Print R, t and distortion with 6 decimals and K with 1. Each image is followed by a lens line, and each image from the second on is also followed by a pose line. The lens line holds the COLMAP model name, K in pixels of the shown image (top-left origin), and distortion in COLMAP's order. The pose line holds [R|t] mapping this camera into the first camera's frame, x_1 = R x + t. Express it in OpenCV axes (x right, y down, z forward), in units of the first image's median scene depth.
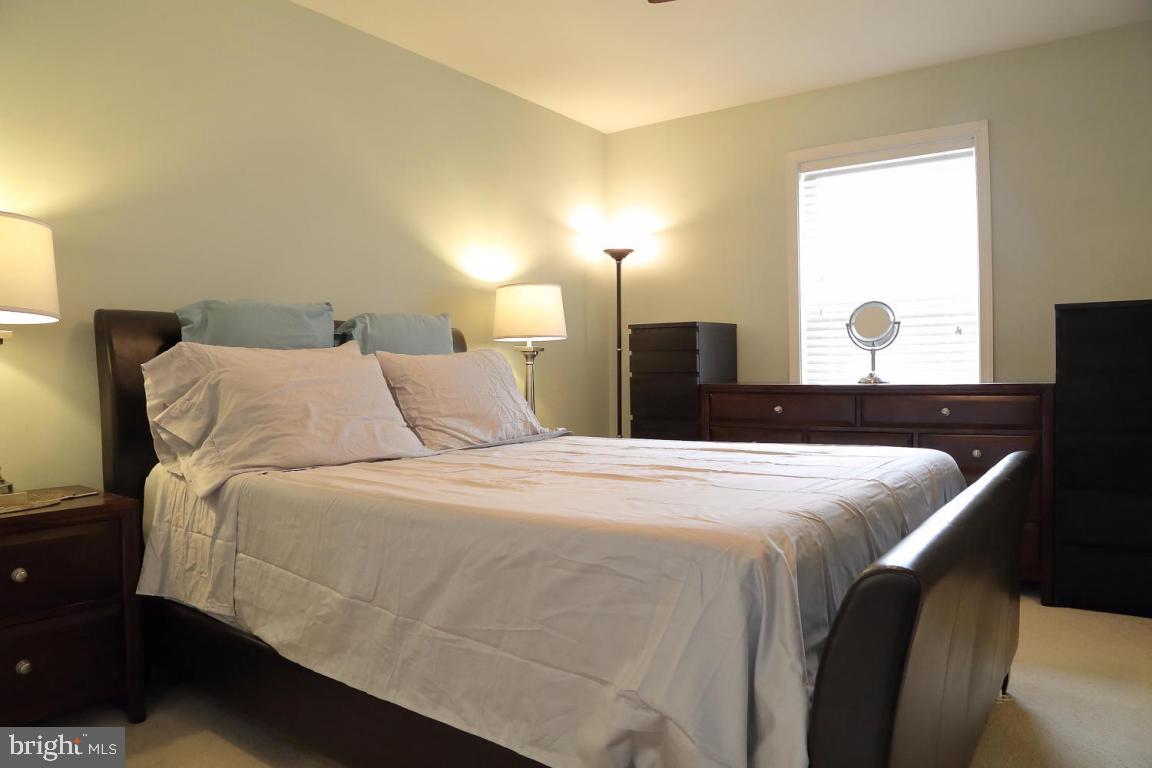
lens RADIAL K [[787.0, 0, 576.0], [0, 787.0, 384.0], [0, 0, 1]] dist [-0.131248, 0.070725]
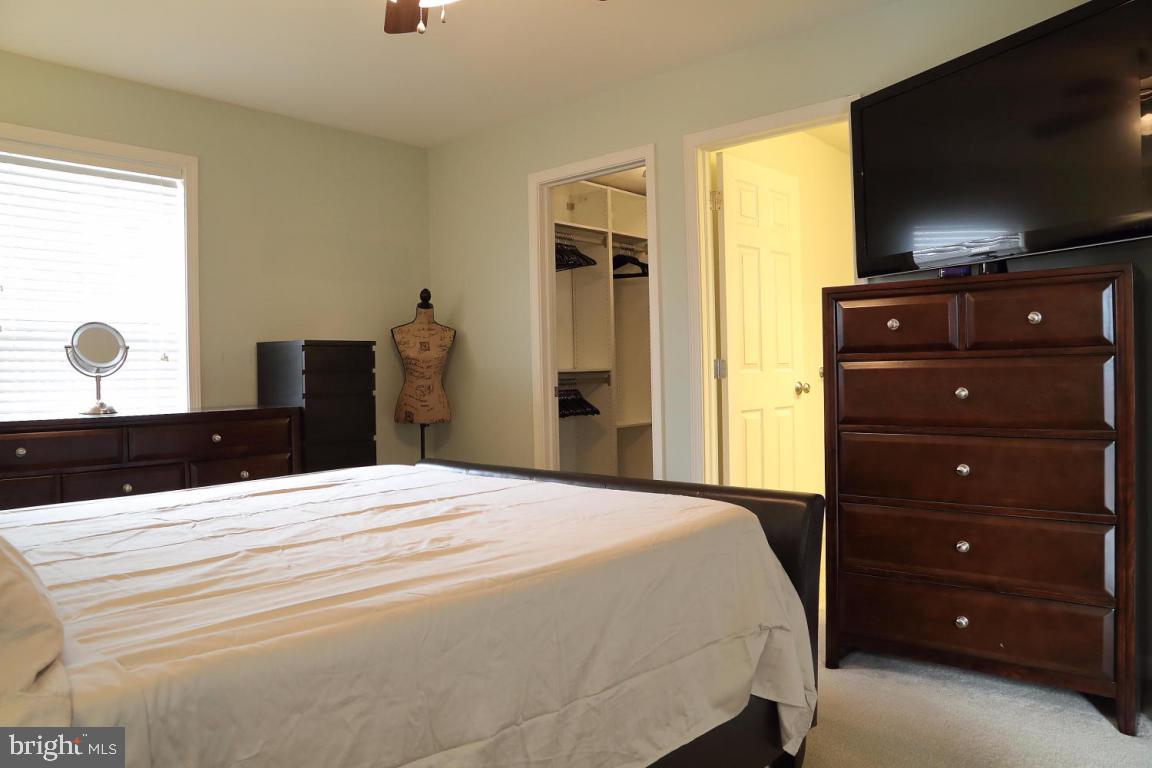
lens RADIAL K [[787.0, 0, 576.0], [0, 787.0, 384.0], [0, 0, 1]] dist [-0.131248, 0.070725]
pose [[0.078923, -0.002298, 0.996878, -0.455504], [0.027830, 0.999613, 0.000101, -0.020708], [-0.996492, 0.027736, 0.078957, 0.394962]]
